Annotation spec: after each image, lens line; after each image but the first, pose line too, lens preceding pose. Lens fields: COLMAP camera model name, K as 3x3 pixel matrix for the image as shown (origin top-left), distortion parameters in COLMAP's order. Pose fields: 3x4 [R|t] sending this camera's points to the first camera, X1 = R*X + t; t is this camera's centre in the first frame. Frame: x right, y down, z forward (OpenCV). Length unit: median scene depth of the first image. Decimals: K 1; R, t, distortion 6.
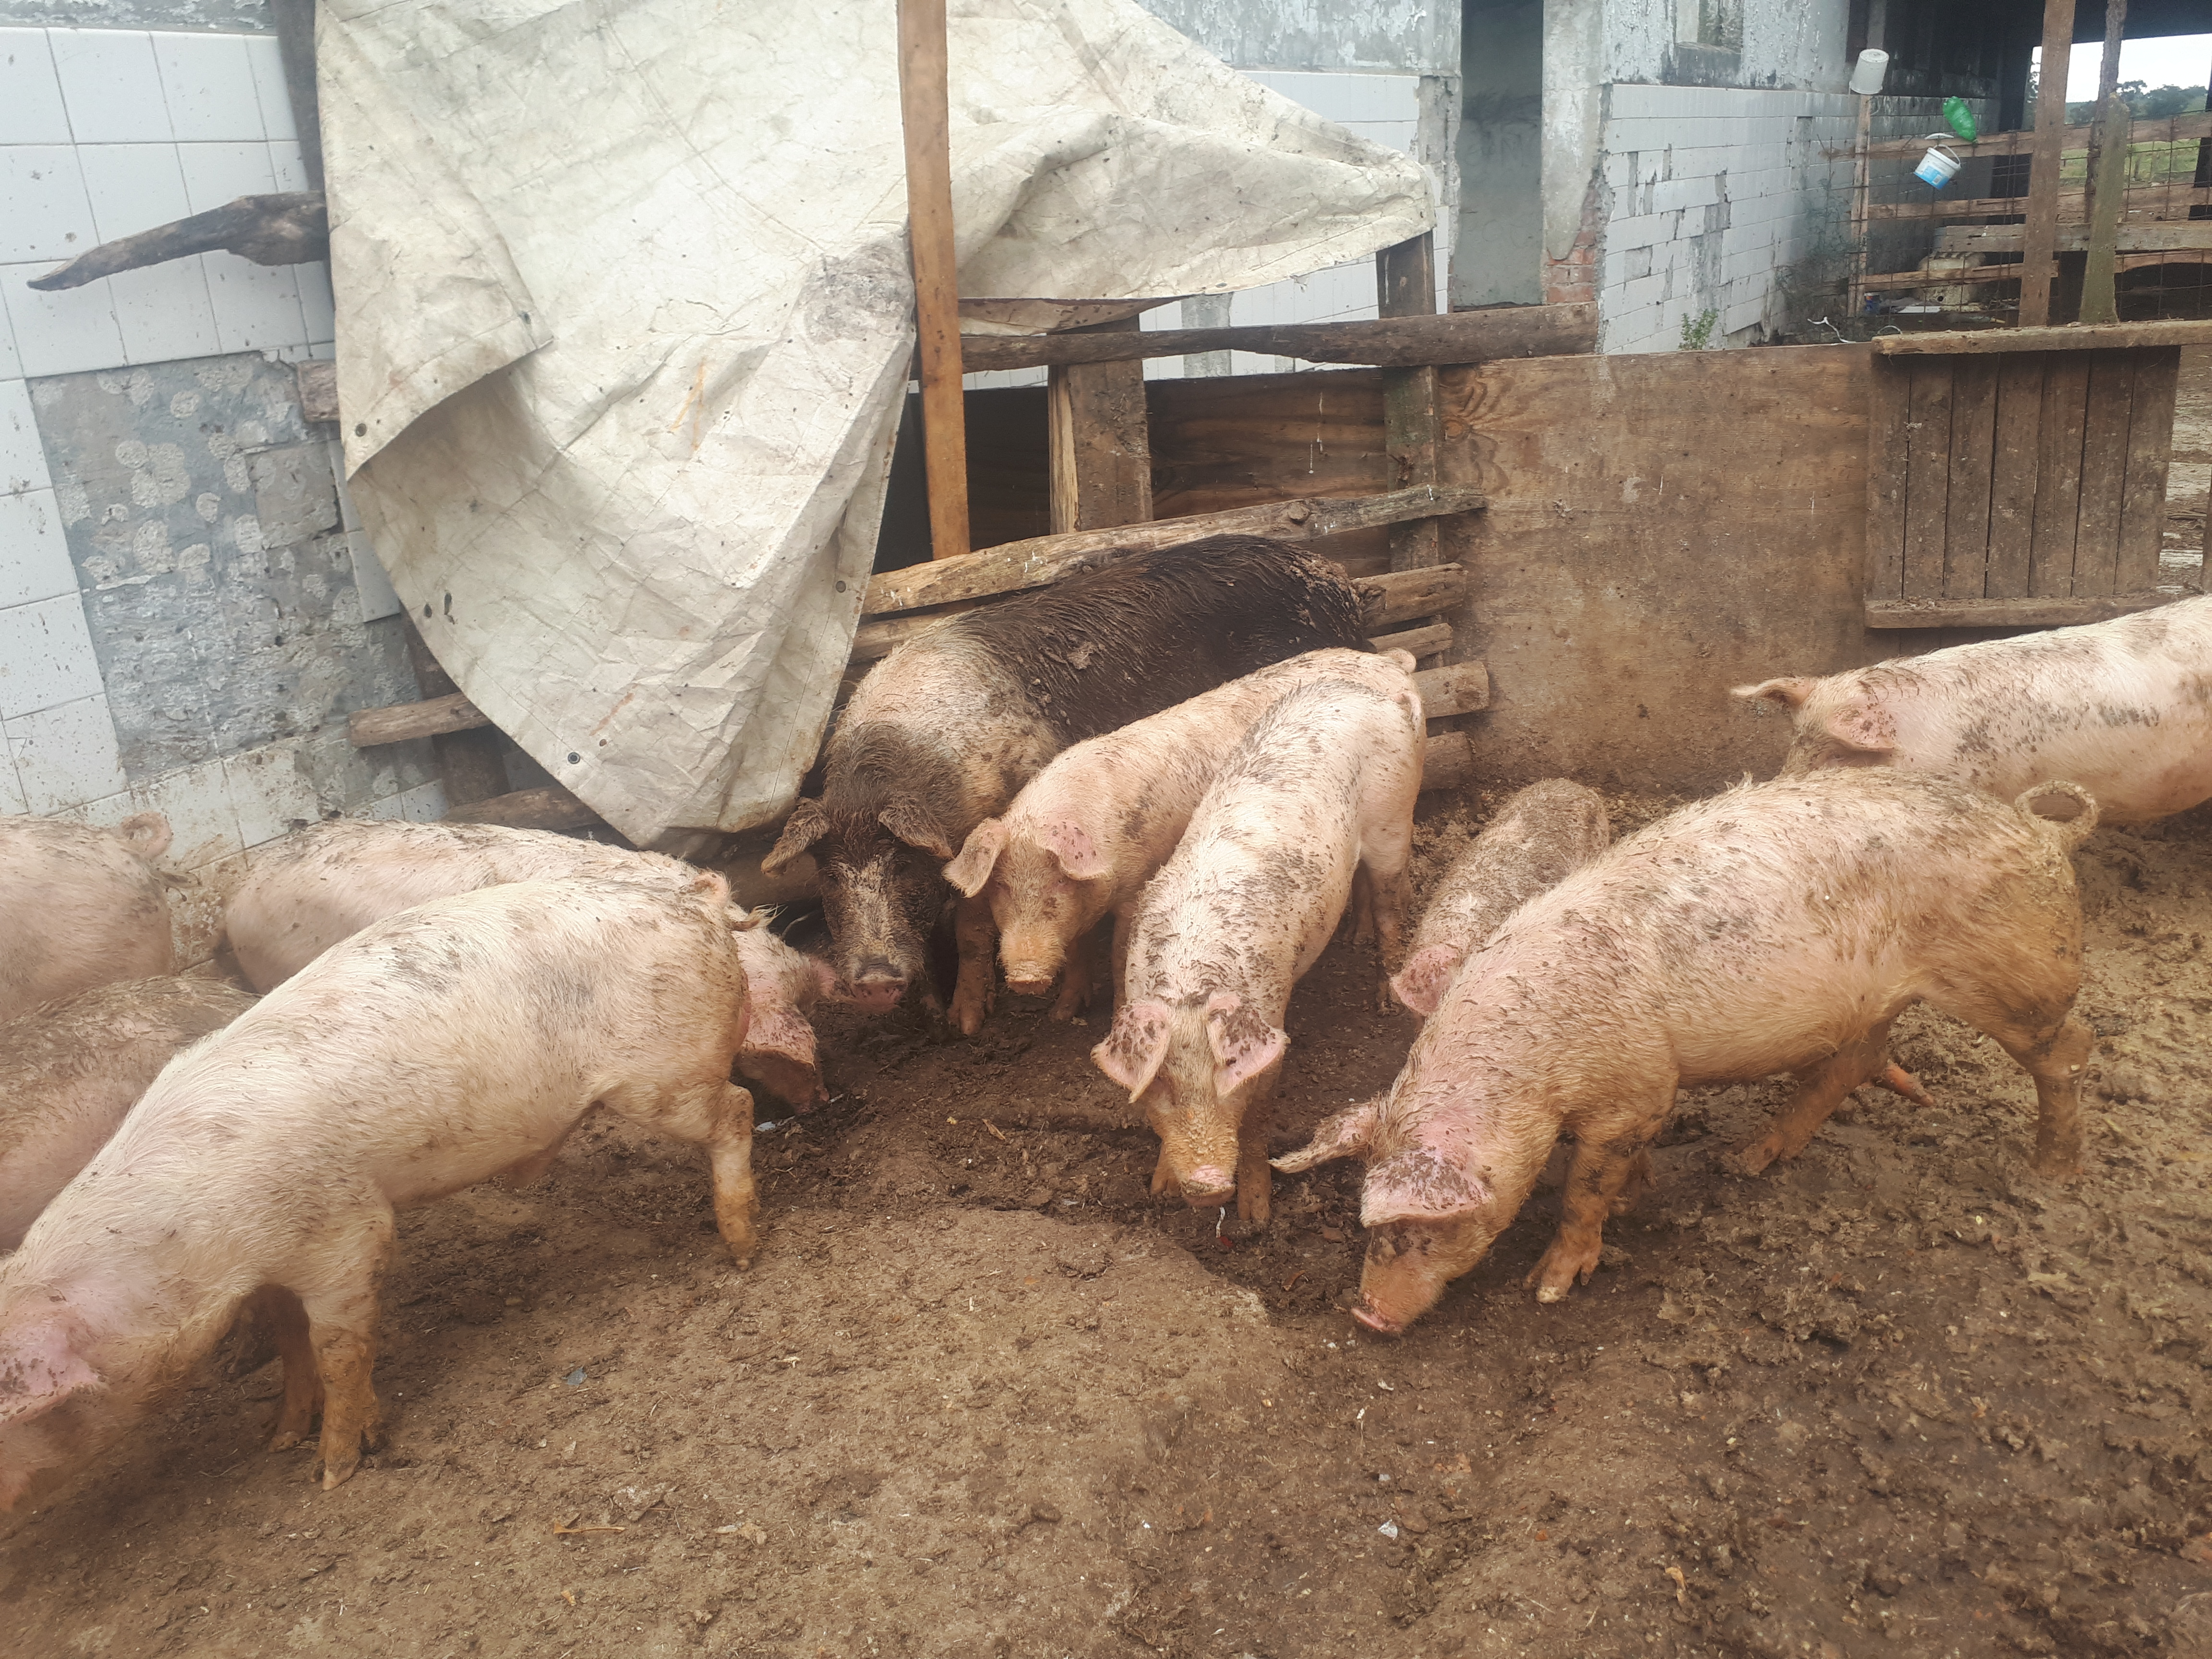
lens RADIAL K [[1781.8, 0, 1123.8], [0, 1781.8, 841.5], [0, 0, 1]] dist [0.066838, -0.140997]
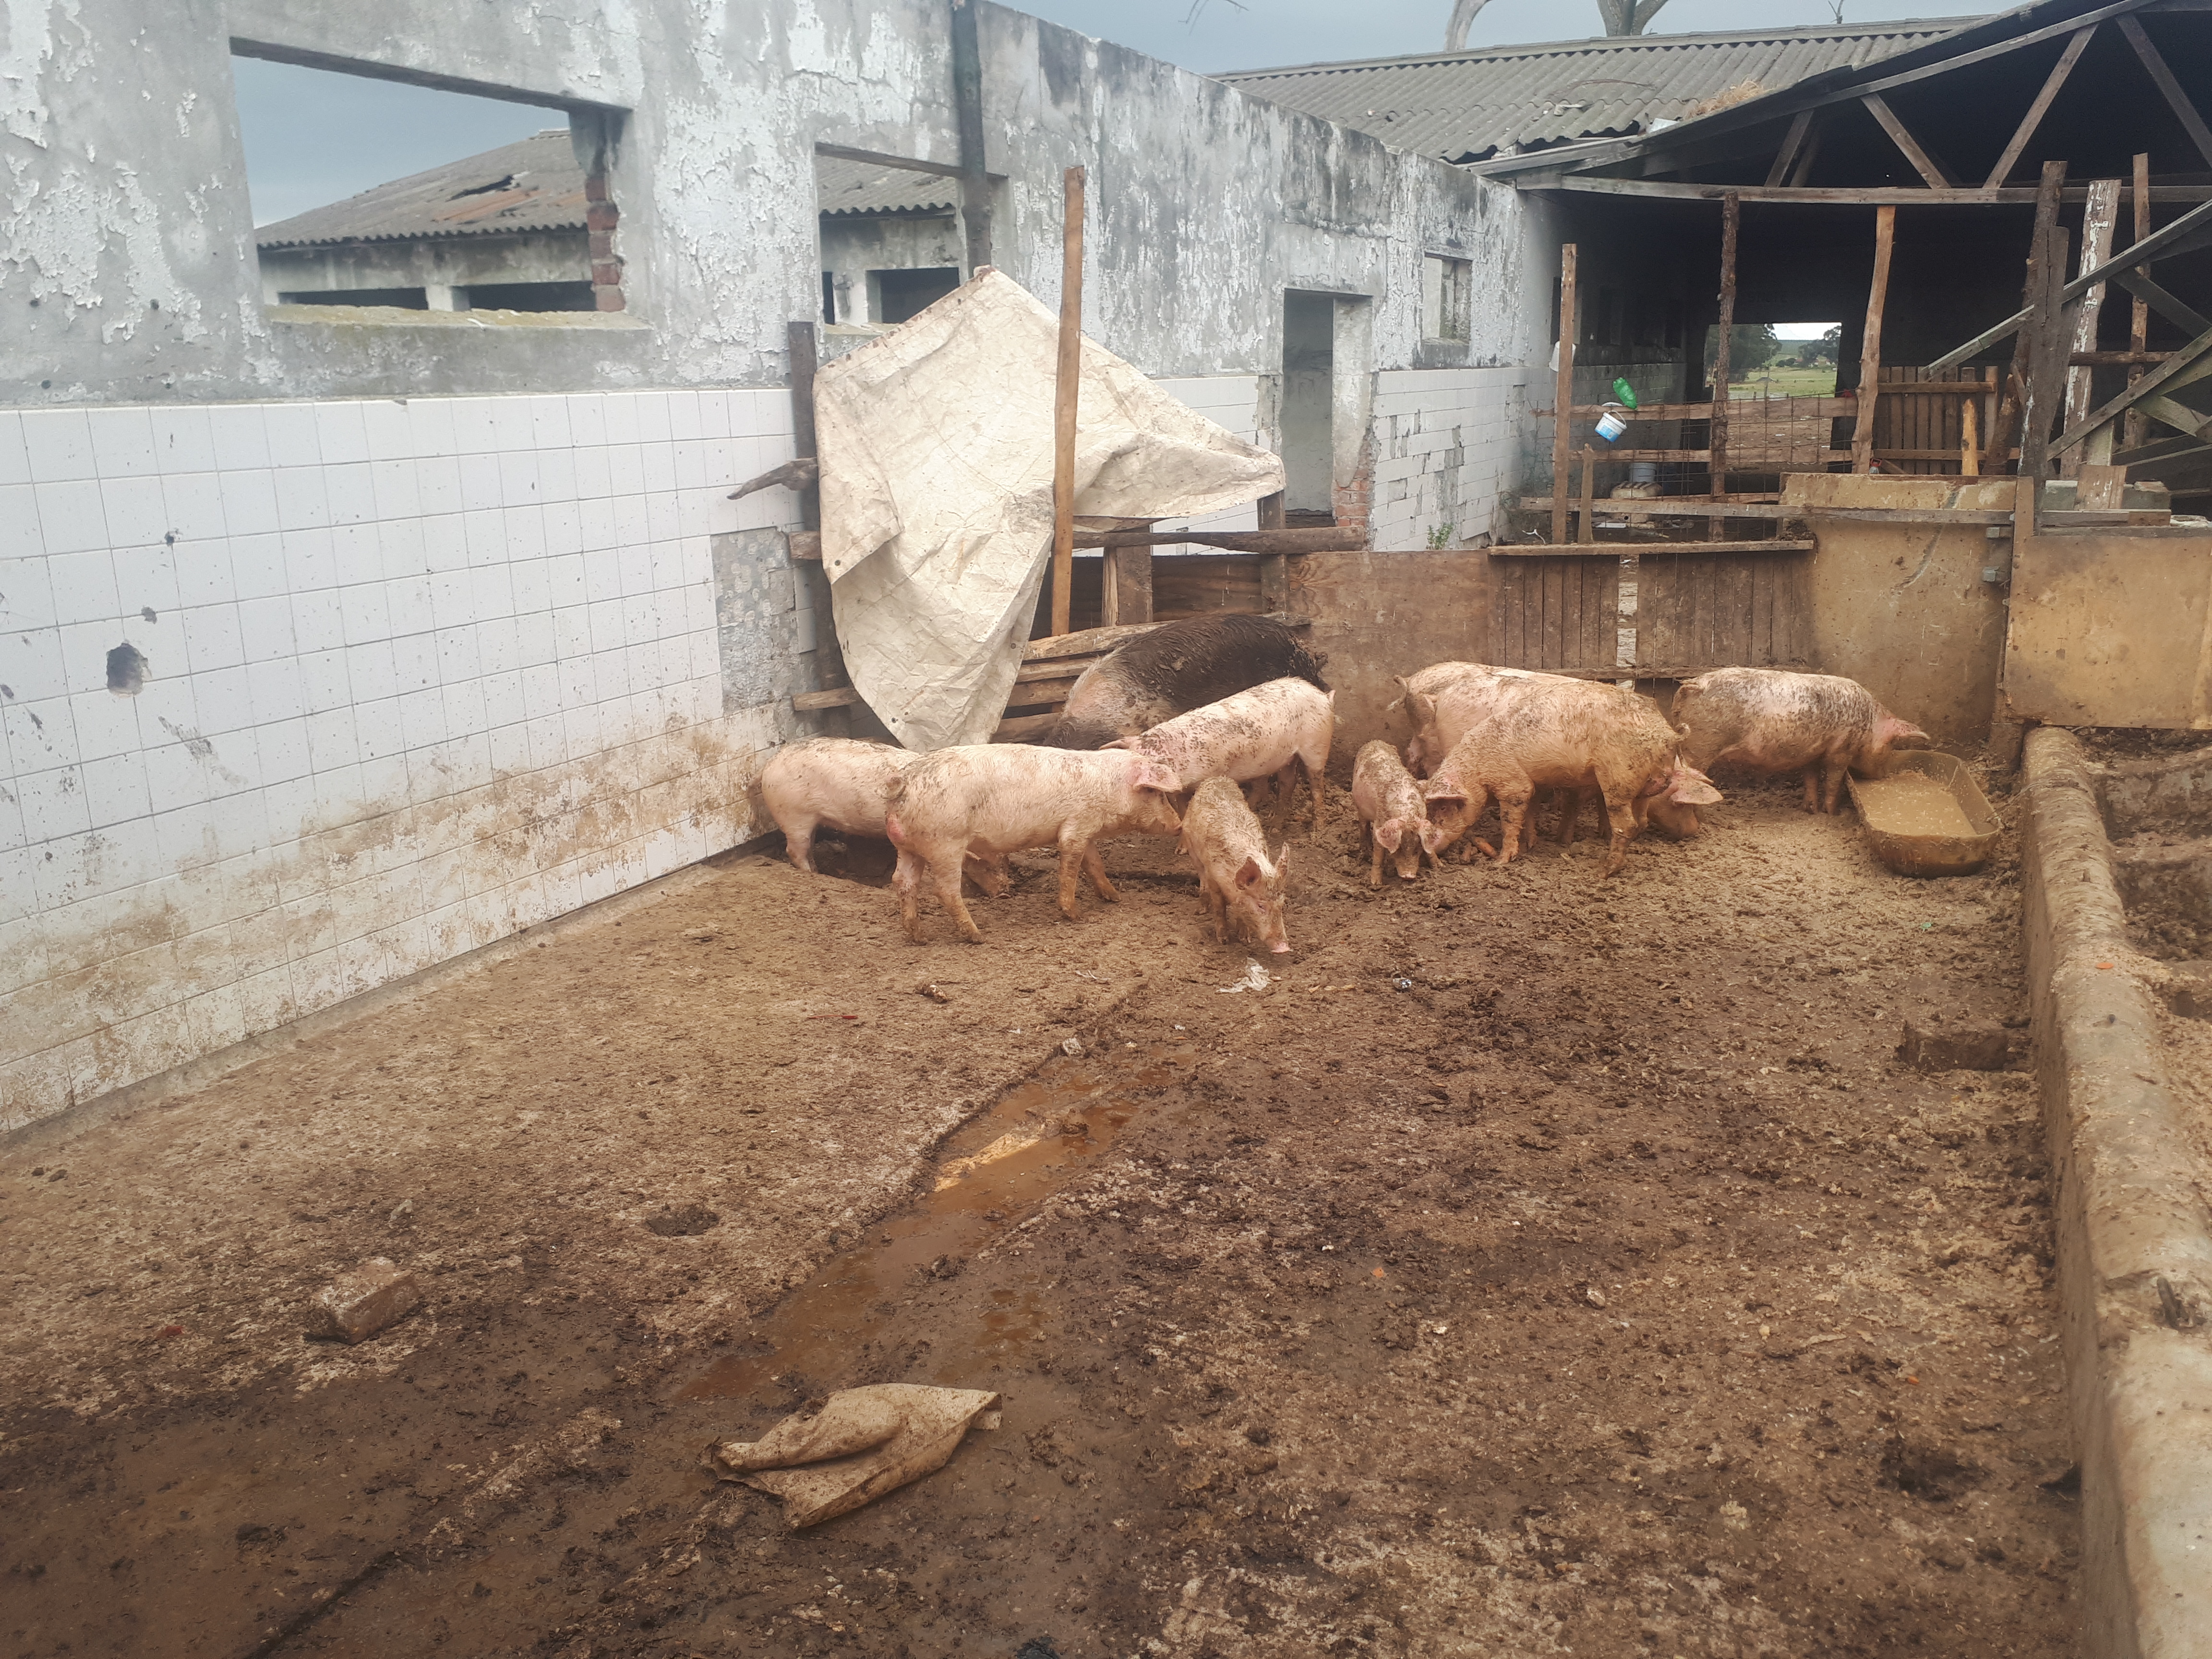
lens RADIAL K [[1777.7, 0, 1185.5], [0, 1777.7, 864.5], [0, 0, 1]] dist [0.068541, -0.051660]
pose [[0.988923, 0.016231, 0.147538, -0.236209], [-0.004122, 0.996623, -0.082007, 0.256198], [-0.148370, 0.080490, 0.985651, -0.969896]]
